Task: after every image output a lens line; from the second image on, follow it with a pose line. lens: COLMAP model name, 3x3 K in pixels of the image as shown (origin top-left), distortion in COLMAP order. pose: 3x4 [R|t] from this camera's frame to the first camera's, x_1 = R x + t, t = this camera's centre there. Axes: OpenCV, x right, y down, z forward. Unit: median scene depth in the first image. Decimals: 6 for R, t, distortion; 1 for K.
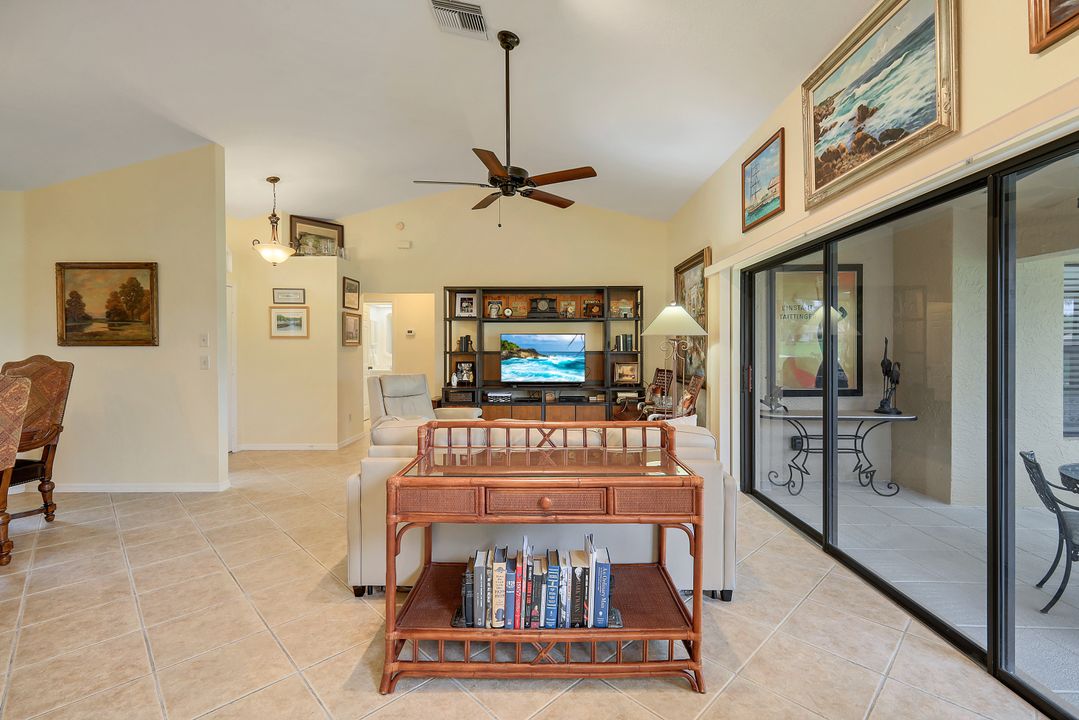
lens RADIAL K [[471.4, 0, 540.5], [0, 471.4, 352.3], [0, 0, 1]] dist [-0.000264, 0.000826]
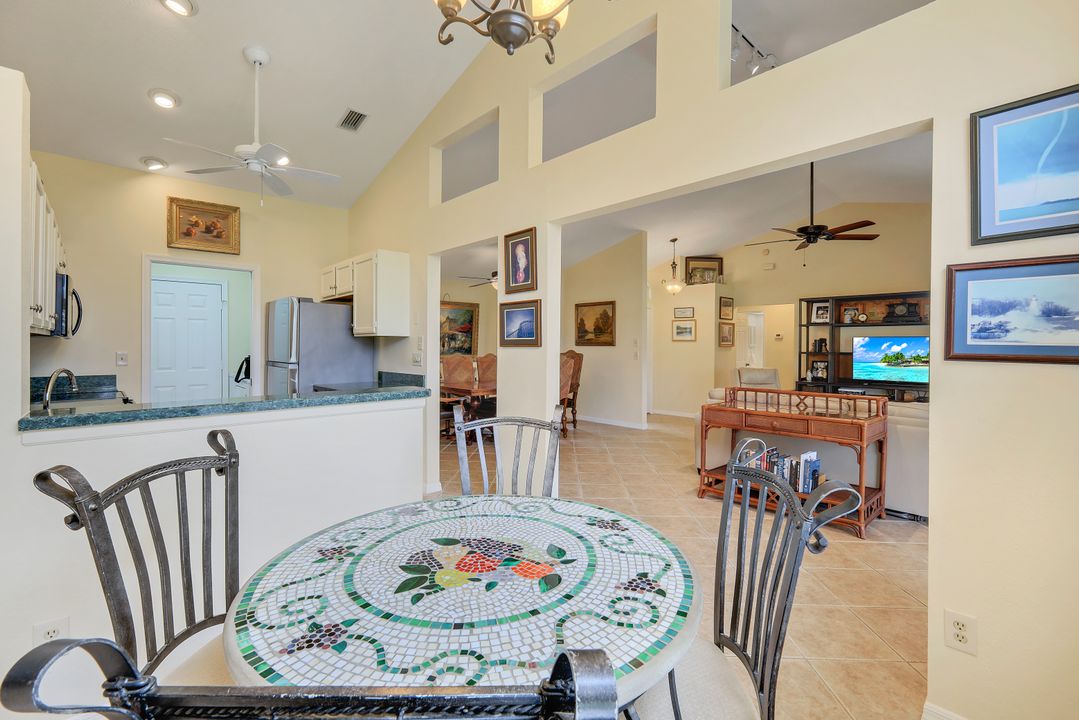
lens RADIAL K [[472.1, 0, 545.6], [0, 472.1, 346.1], [0, 0, 1]] dist [-0.000179, 0.000076]
pose [[0.691885, 0.005382, -0.721988, 0.330915], [-0.016590, 0.999827, -0.008445, 0.006873], [0.721817, 0.017821, 0.691854, -0.469946]]
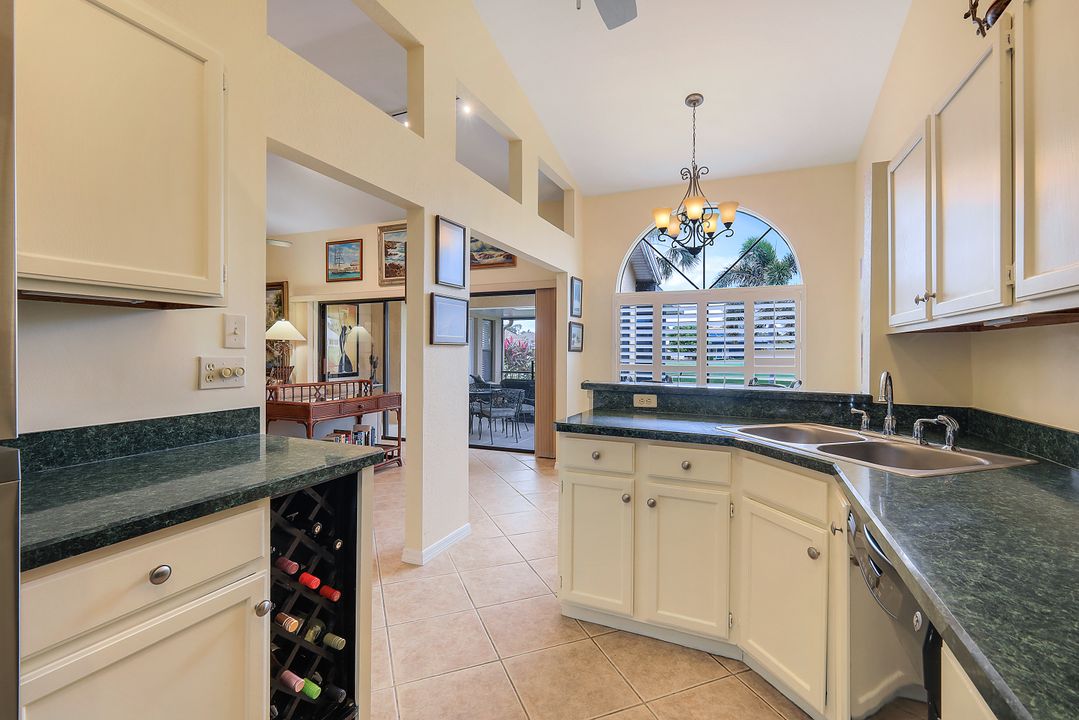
lens RADIAL K [[477.1, 0, 543.0], [0, 477.1, 353.5], [0, 0, 1]] dist [0.001275, 0.000548]
pose [[0.382128, -0.001076, 0.924109, -0.835619], [0.006261, 0.999979, -0.001425, 0.016520], [-0.924088, 0.006330, 0.382127, -0.380596]]
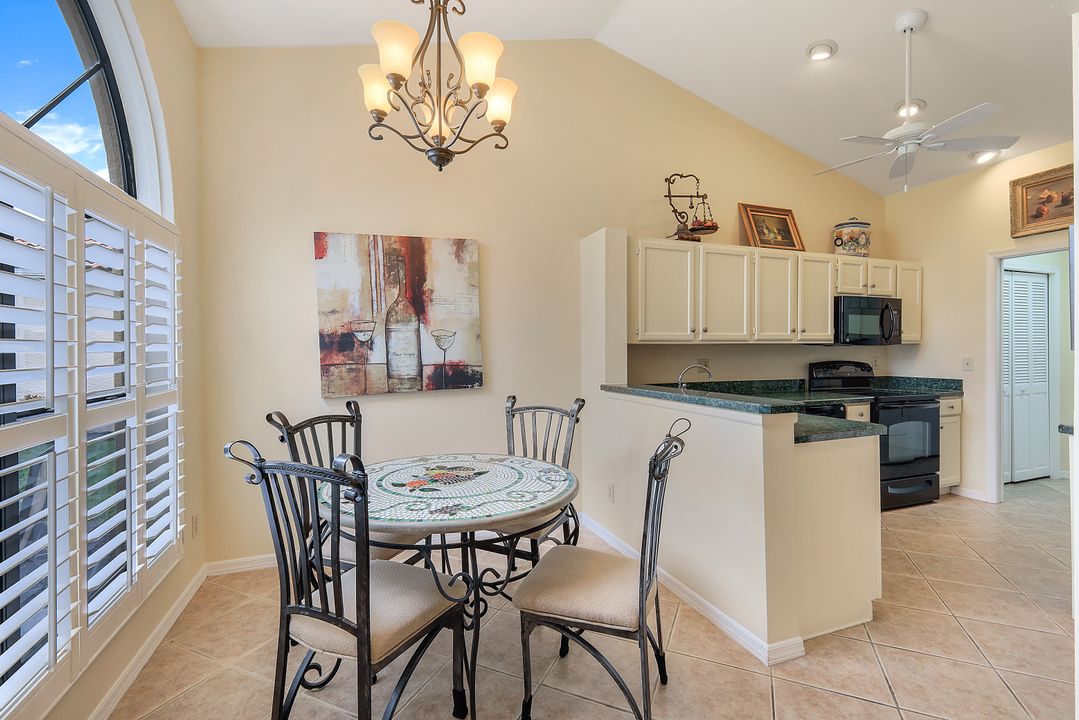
lens RADIAL K [[473.7, 0, 537.5], [0, 473.7, 353.9], [0, 0, 1]] dist [-0.000528, 0.000006]
pose [[-0.932079, 0.006958, -0.362188, 0.193690], [-0.000317, 0.999799, 0.020023, -0.001287], [0.362255, 0.018778, -0.931890, 0.153100]]
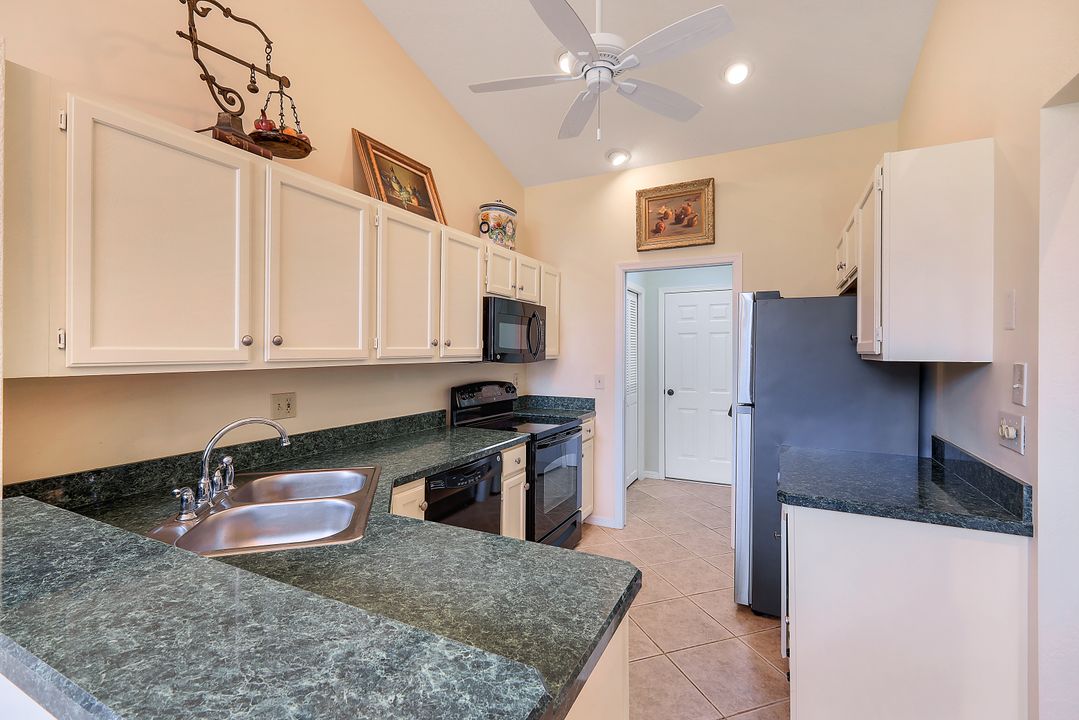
lens RADIAL K [[477.1, 0, 543.0], [0, 477.1, 353.5], [0, 0, 1]] dist [0.001275, 0.000548]
pose [[-0.433439, 0.004785, -0.901170, -0.112132], [-0.015376, 0.999801, 0.012704, -0.024805], [0.901052, 0.019362, -0.433279, -0.134463]]
